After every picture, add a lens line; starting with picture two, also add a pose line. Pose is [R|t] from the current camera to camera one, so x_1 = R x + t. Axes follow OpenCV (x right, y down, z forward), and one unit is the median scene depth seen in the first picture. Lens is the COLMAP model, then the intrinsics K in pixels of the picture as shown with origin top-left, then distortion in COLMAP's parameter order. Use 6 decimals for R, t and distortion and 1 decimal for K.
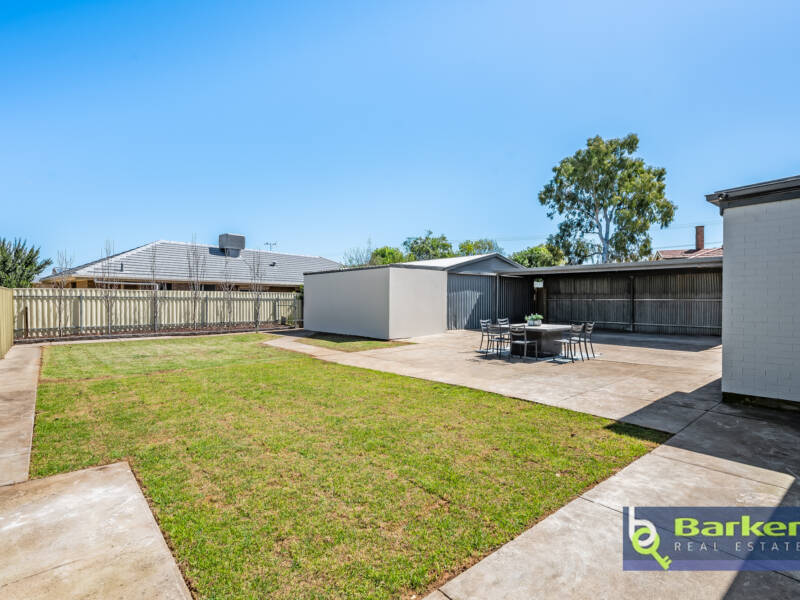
lens RADIAL K [[416.0, 0, 399.1], [0, 416.0, 298.8], [0, 0, 1]] dist [-0.005799, 0.000247]
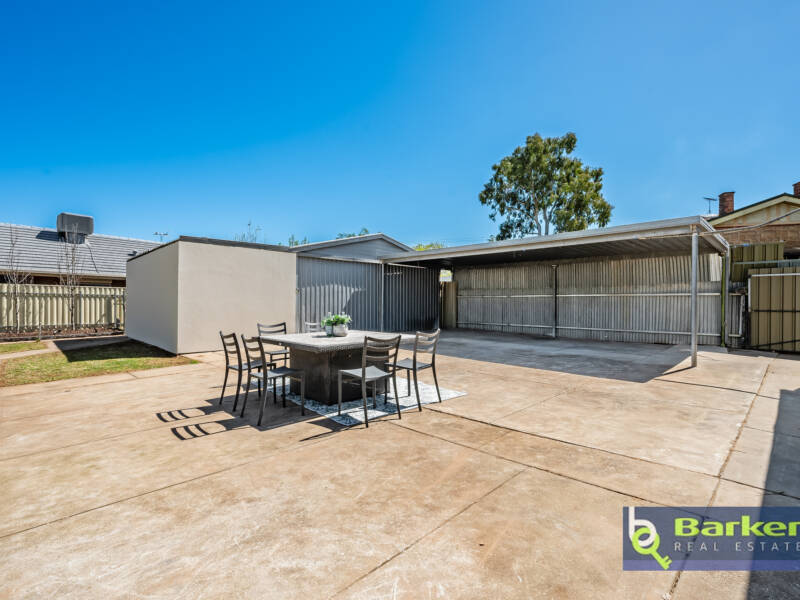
lens RADIAL K [[378.0, 0, 401.2], [0, 378.0, 304.4], [0, 0, 1]] dist [-0.021477, -0.000364]
pose [[0.997308, 0.002000, 0.073298, 0.096381], [-0.002296, 0.999990, 0.003957, 0.006627], [-0.073289, -0.004114, 0.997302, 0.139841]]
